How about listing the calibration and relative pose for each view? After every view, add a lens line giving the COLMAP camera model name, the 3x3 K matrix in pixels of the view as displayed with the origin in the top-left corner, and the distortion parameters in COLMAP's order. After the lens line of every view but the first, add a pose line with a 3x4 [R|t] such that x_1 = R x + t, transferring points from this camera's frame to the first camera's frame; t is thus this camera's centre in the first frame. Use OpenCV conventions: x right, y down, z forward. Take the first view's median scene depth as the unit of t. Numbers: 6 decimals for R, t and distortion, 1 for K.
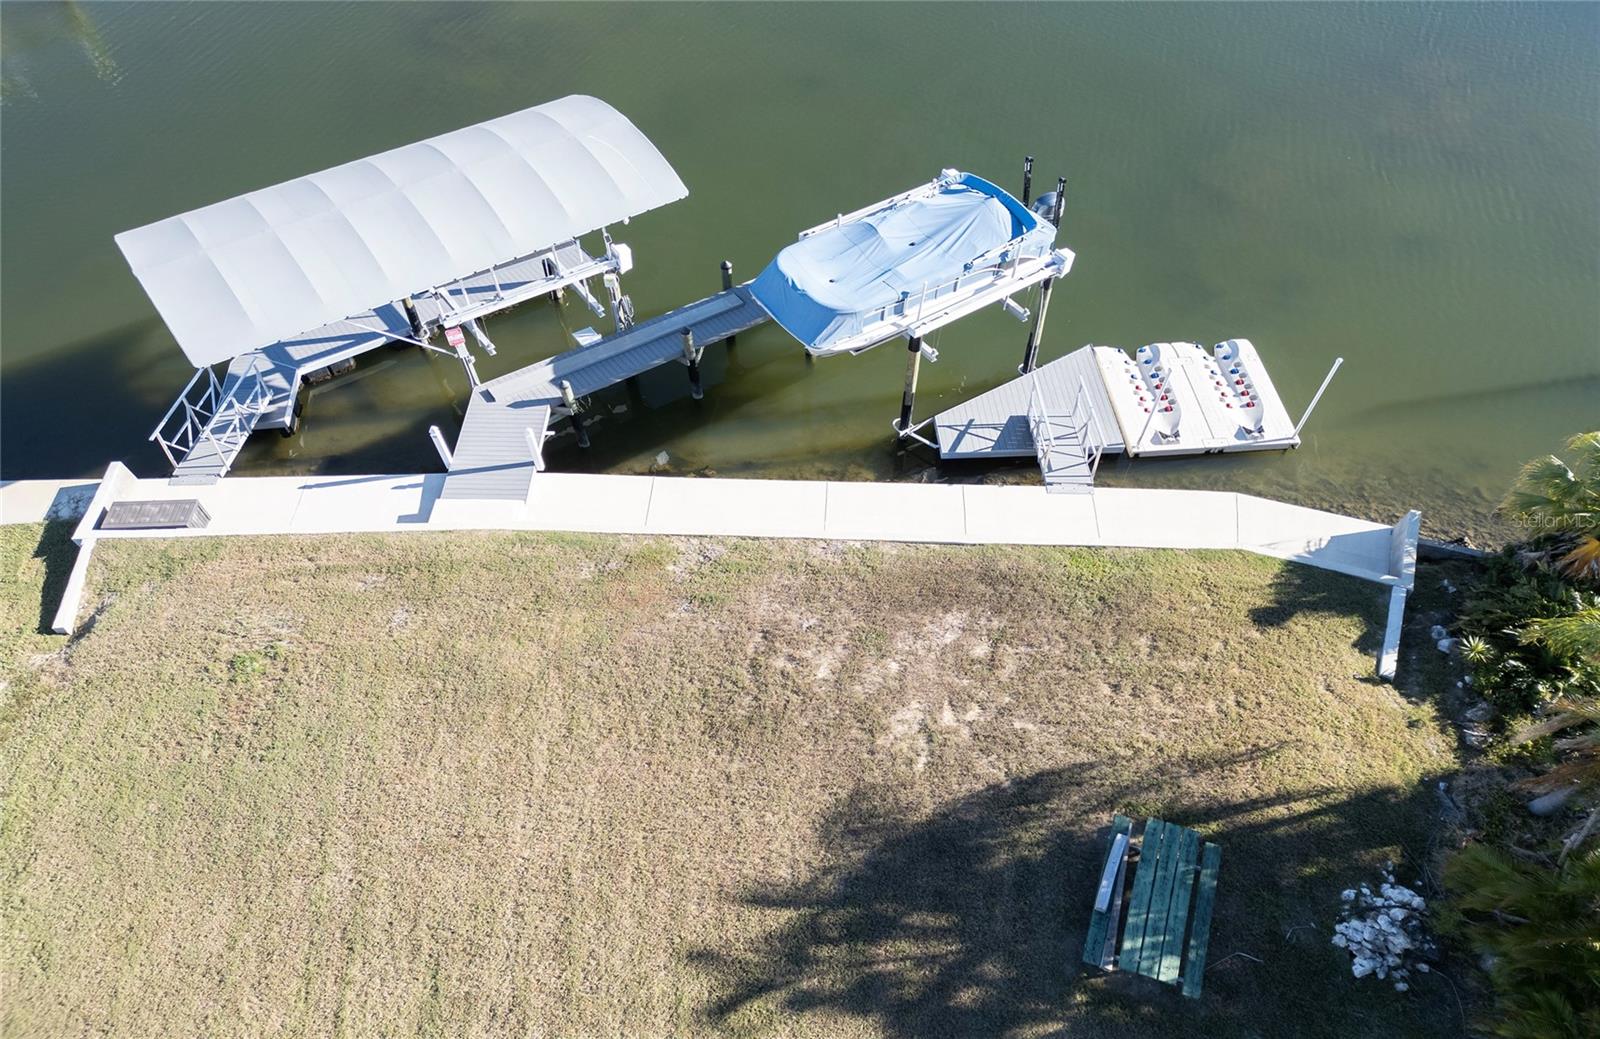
lens RADIAL K [[1258.3, 0, 800.0], [0, 1258.3, 519.5], [0, 0, 1]] dist [0.180091, -0.291342]
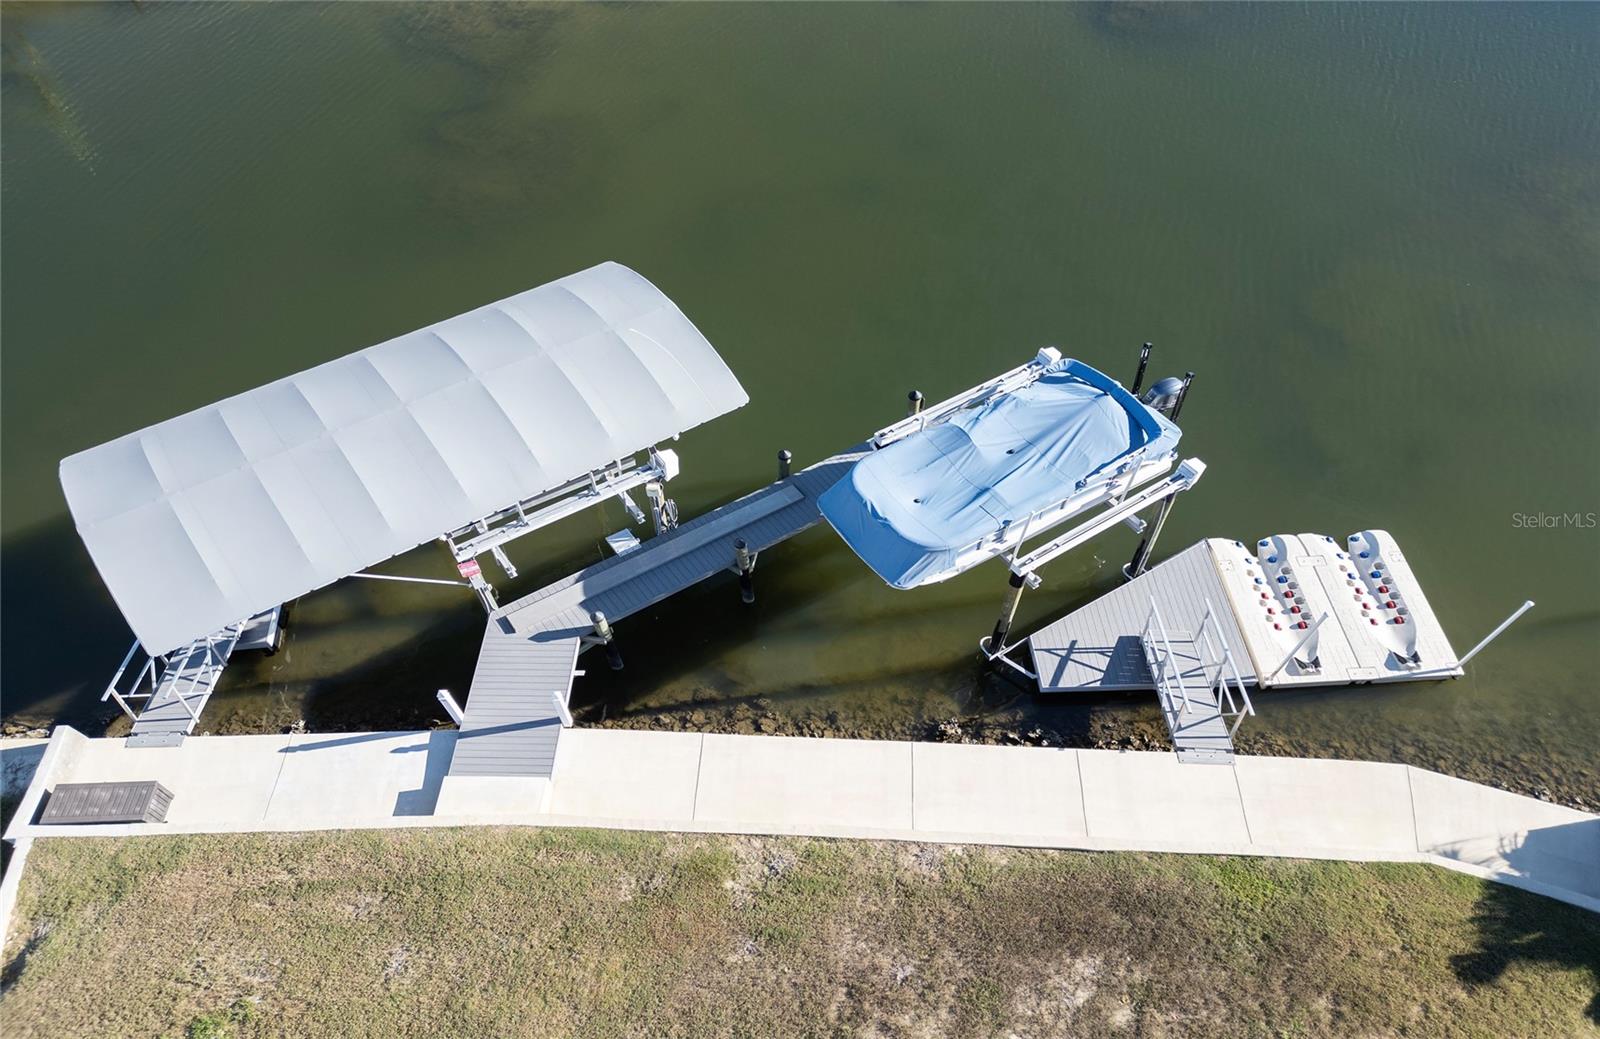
lens RADIAL K [[1272.9, 0, 800.0], [0, 1272.9, 519.5], [0, 0, 1]] dist [0.124451, -0.135809]
pose [[0.999969, 0.007804, -0.001164, -0.052609], [-0.007797, 0.999954, 0.005546, -0.182362], [0.001207, -0.005537, 0.999984, 0.157775]]
